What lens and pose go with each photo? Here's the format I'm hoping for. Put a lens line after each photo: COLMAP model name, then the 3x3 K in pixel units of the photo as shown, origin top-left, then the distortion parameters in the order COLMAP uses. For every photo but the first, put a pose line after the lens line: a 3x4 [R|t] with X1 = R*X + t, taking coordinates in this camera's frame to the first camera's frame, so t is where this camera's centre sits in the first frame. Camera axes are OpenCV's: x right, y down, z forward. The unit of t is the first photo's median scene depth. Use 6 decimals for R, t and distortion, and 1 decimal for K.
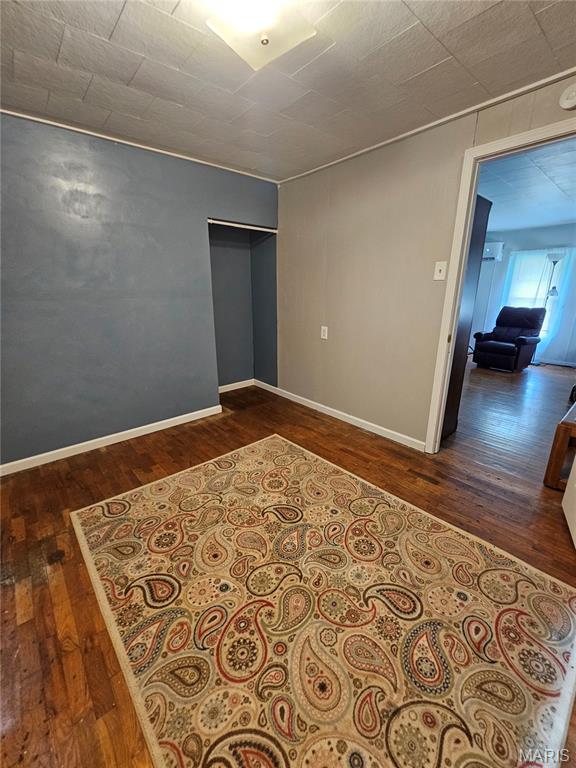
lens RADIAL K [[318.6, 0, 285.4], [0, 318.6, 365.9], [0, 0, 1]] dist [-0.001666, -0.000207]
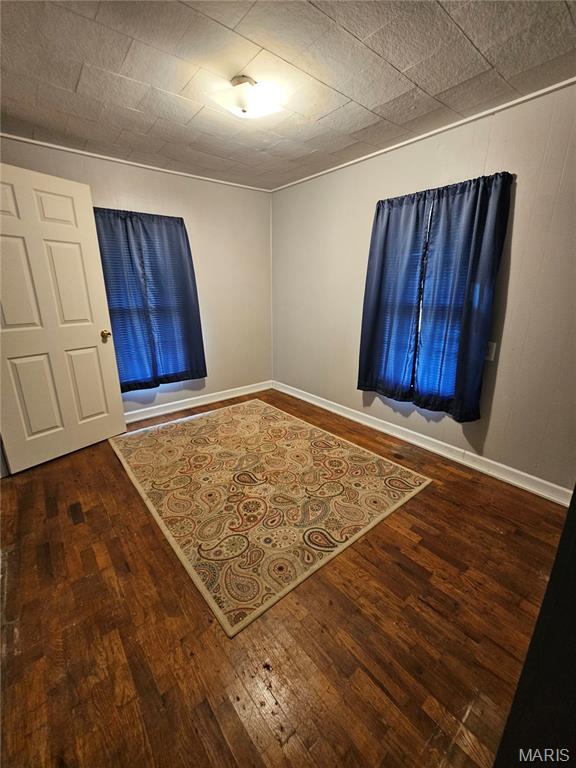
lens RADIAL K [[309.9, 0, 289.9], [0, 309.9, 381.6], [0, 0, 1]] dist [0.000648, 0.000067]
pose [[-0.999787, 0.002466, 0.020493, -0.206715], [0.012763, 0.854153, 0.519865, -0.501300], [-0.016222, 0.520016, -0.854002, 2.046745]]
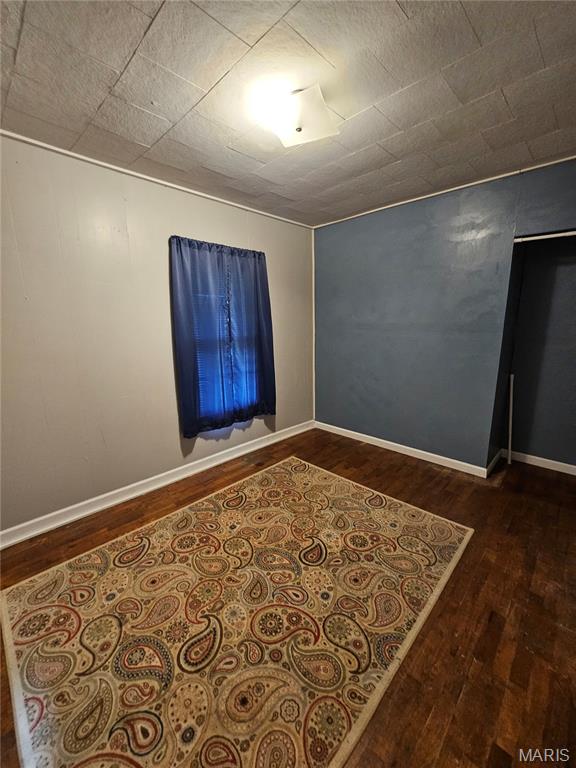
lens RADIAL K [[316.3, 0, 289.7], [0, 316.3, 380.8], [0, 0, 1]] dist [-0.000220, 0.000035]
pose [[0.087264, 0.198707, -0.976166, 0.941946], [-0.236405, 0.956043, 0.173478, -0.208454], [0.967728, 0.215632, 0.130404, 0.793280]]
